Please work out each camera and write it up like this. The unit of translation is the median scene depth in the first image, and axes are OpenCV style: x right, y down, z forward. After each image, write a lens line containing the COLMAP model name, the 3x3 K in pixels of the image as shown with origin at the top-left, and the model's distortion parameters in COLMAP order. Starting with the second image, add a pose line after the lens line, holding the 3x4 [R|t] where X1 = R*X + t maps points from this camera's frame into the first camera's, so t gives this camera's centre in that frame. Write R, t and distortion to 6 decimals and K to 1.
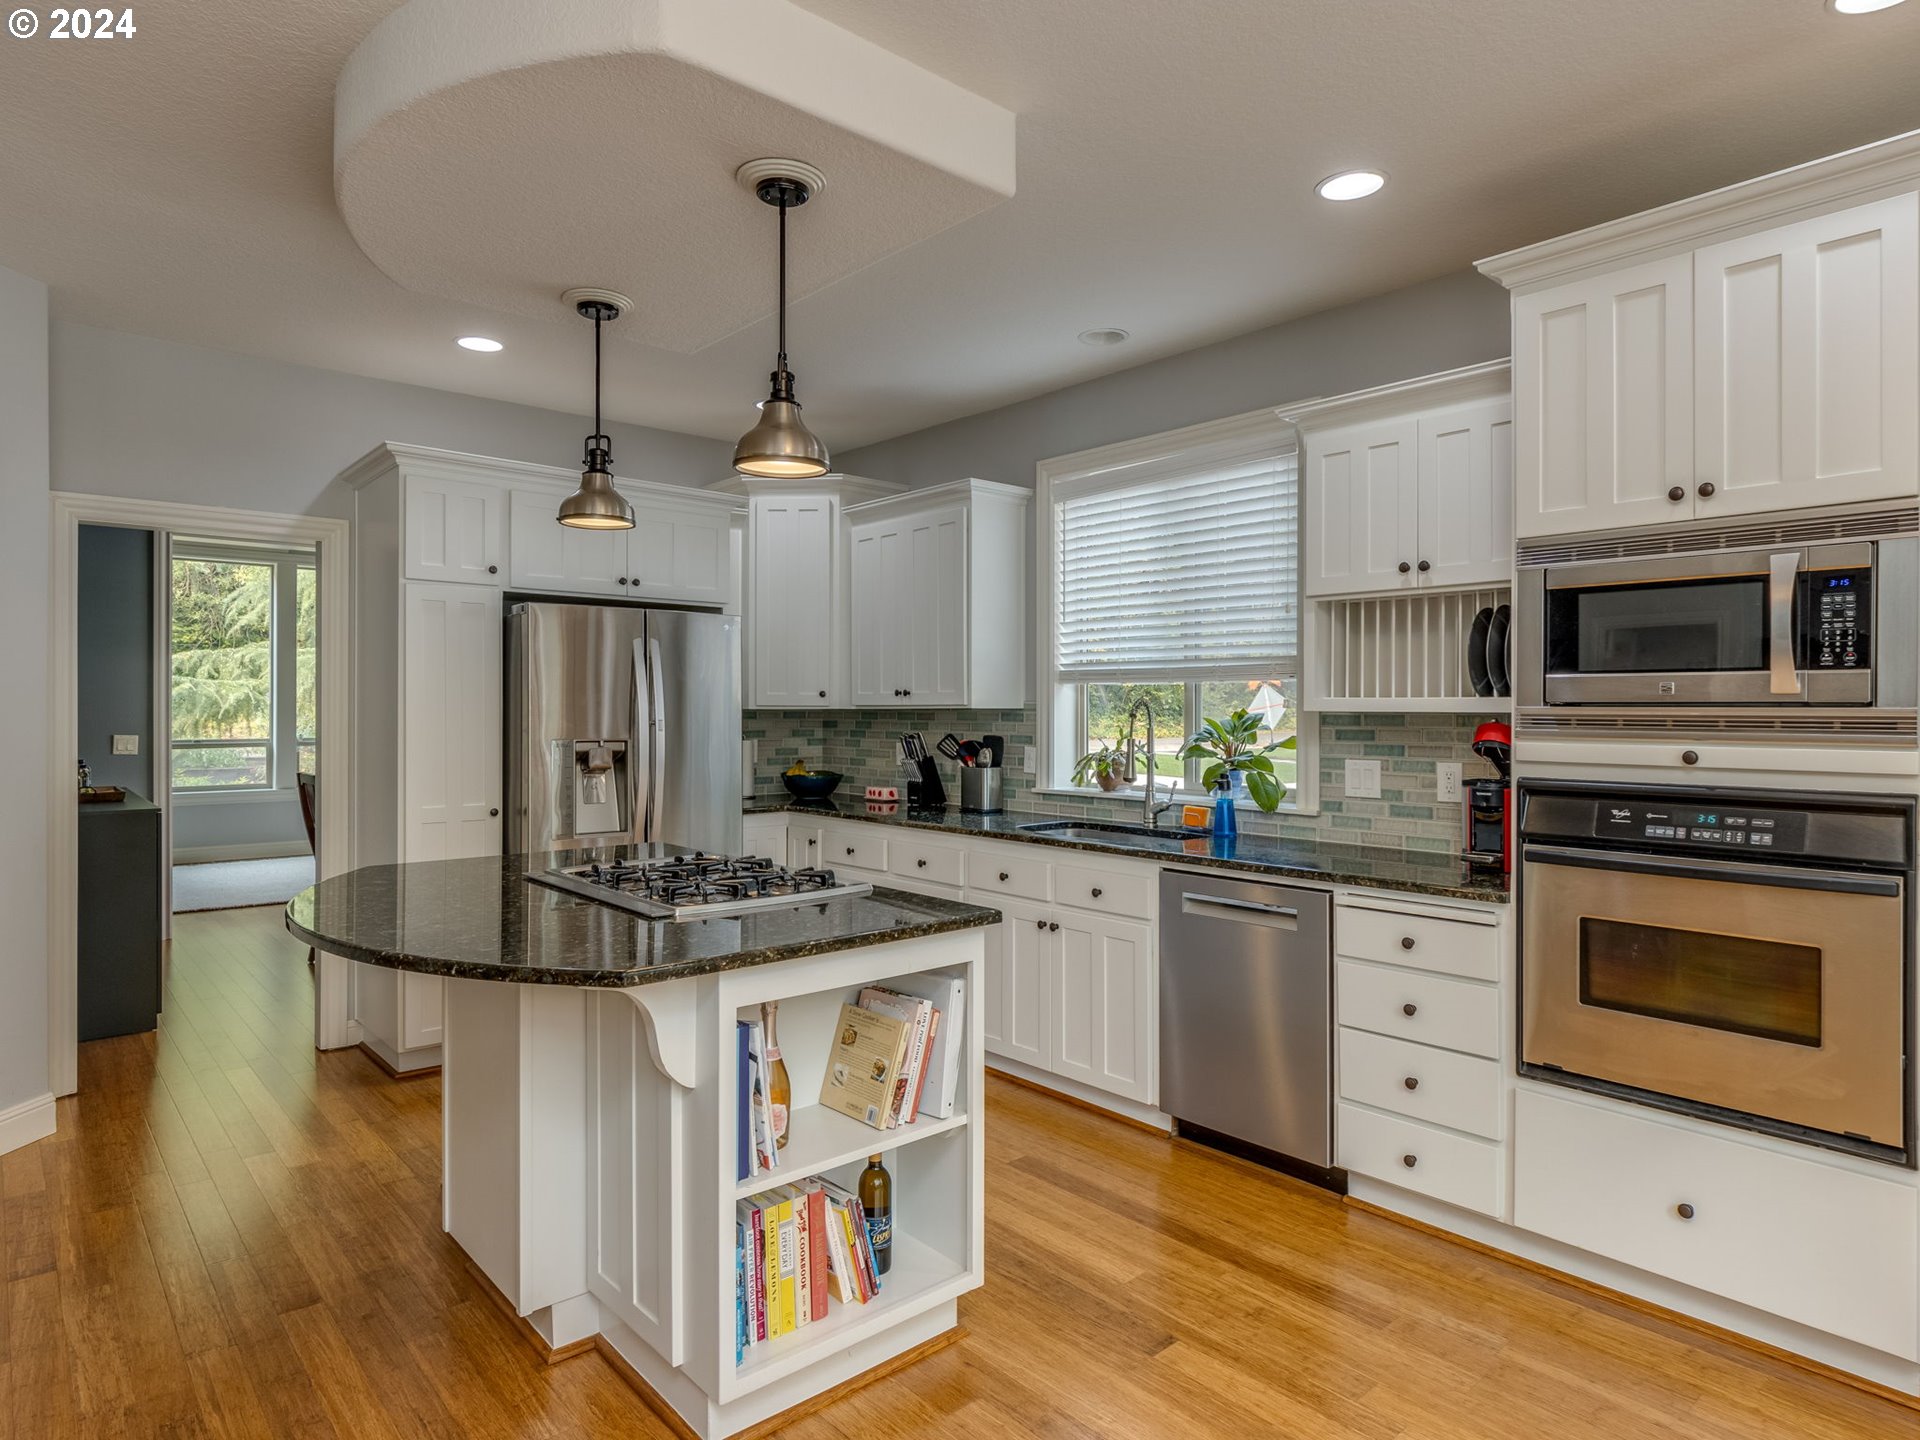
lens RADIAL K [[1126.2, 0, 936.8], [0, 1126.2, 714.6], [0, 0, 1]] dist [-0.003271, 0.004354]
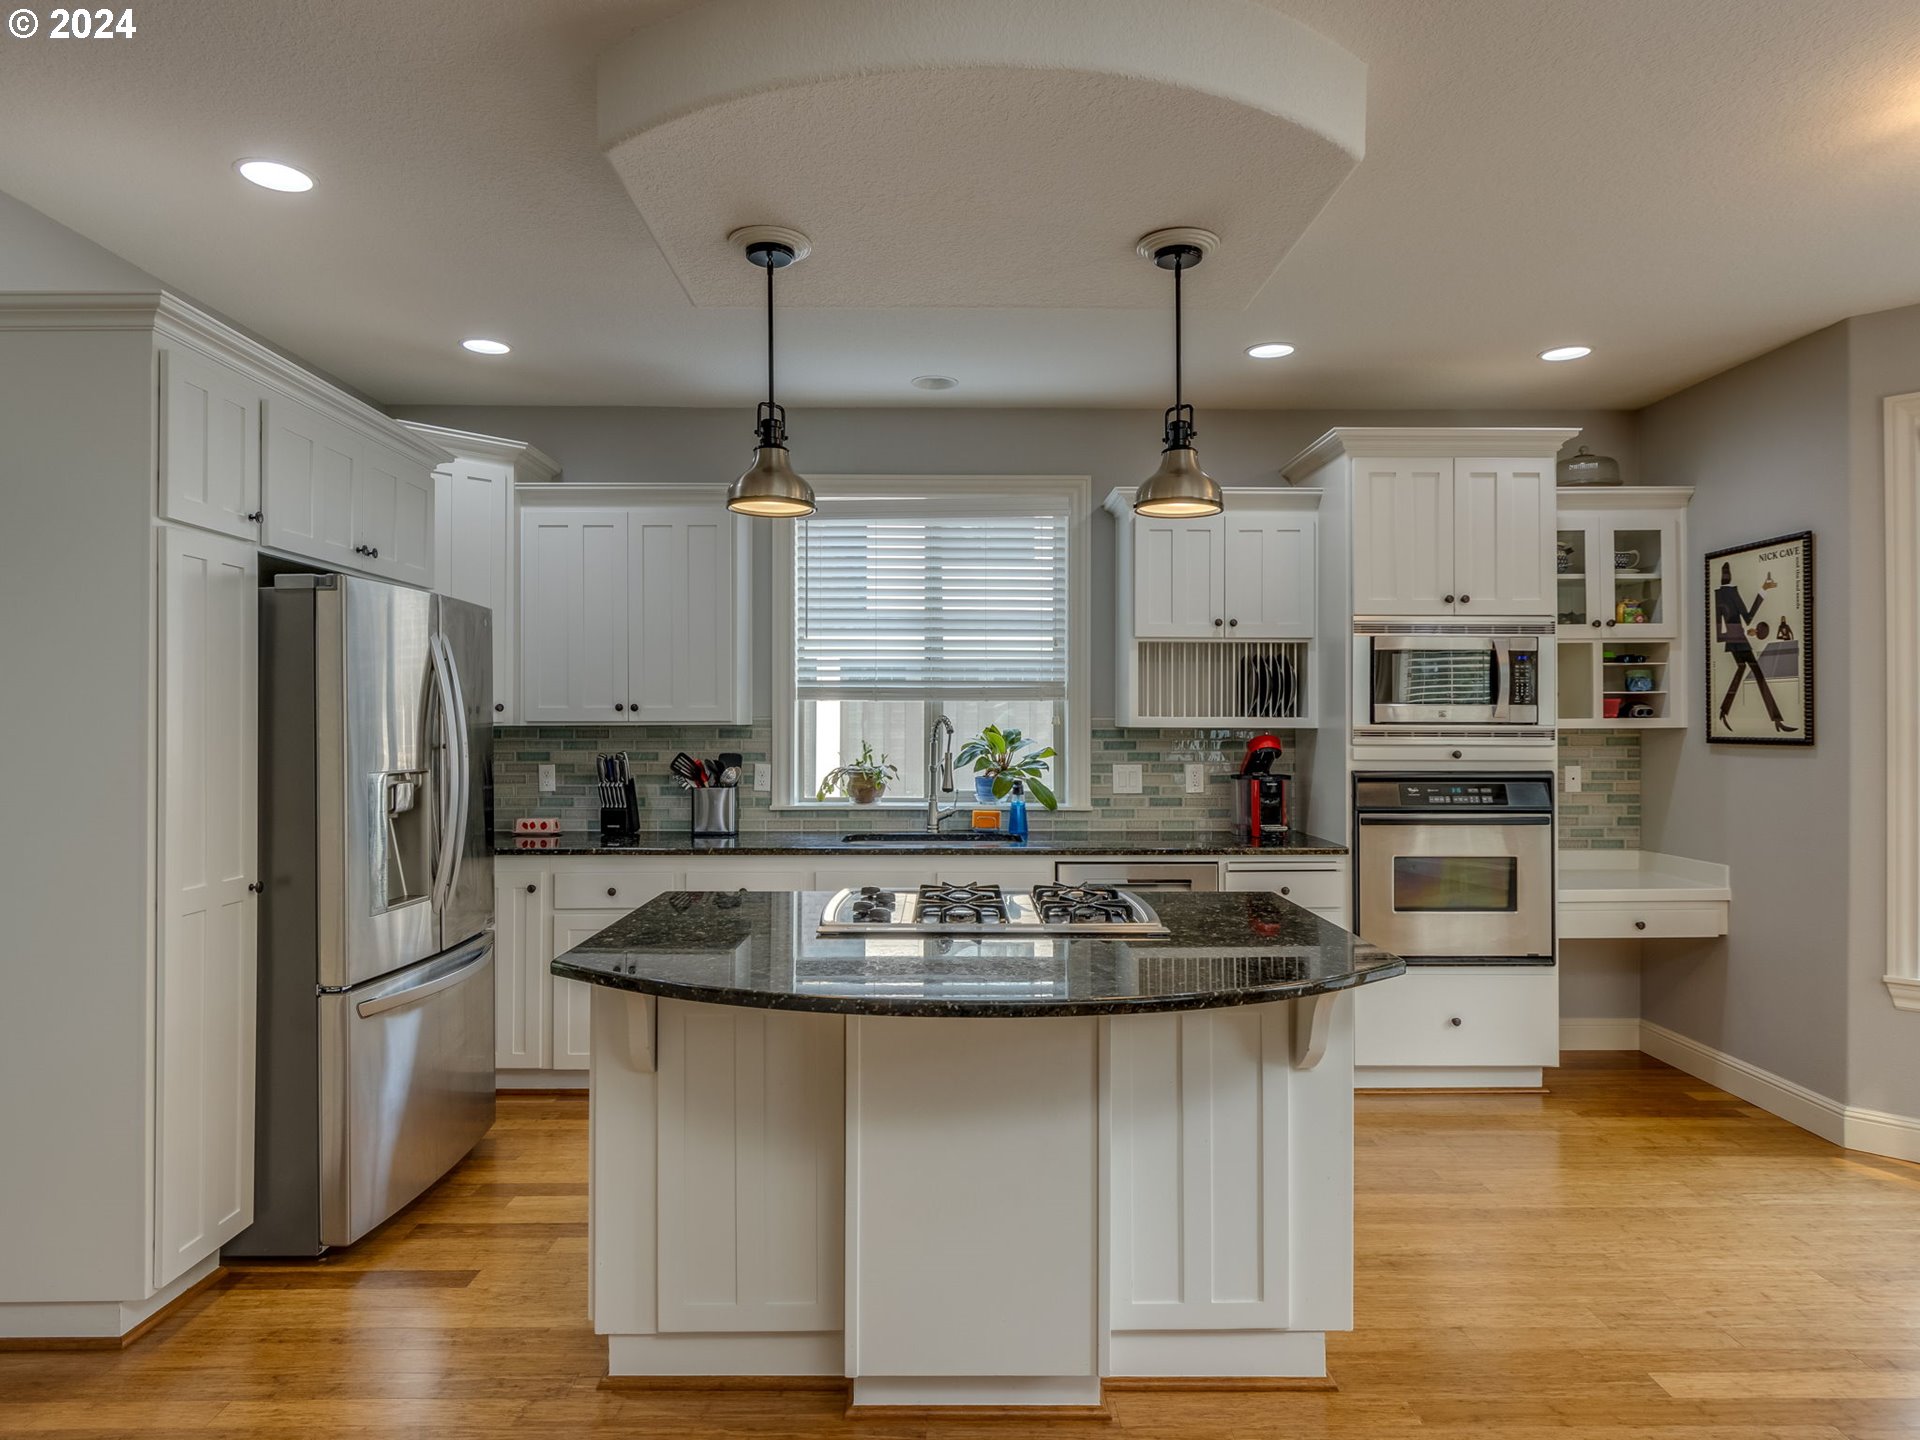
lens RADIAL K [[1126.2, 0, 963.6], [0, 1126.2, 710.1], [0, 0, 1]] dist [-0.003271, 0.004354]
pose [[0.644886, 0.003076, 0.764272, -0.811808], [0.004790, 0.999956, -0.008066, -0.013865], [-0.764263, 0.008863, 0.644843, 0.342591]]
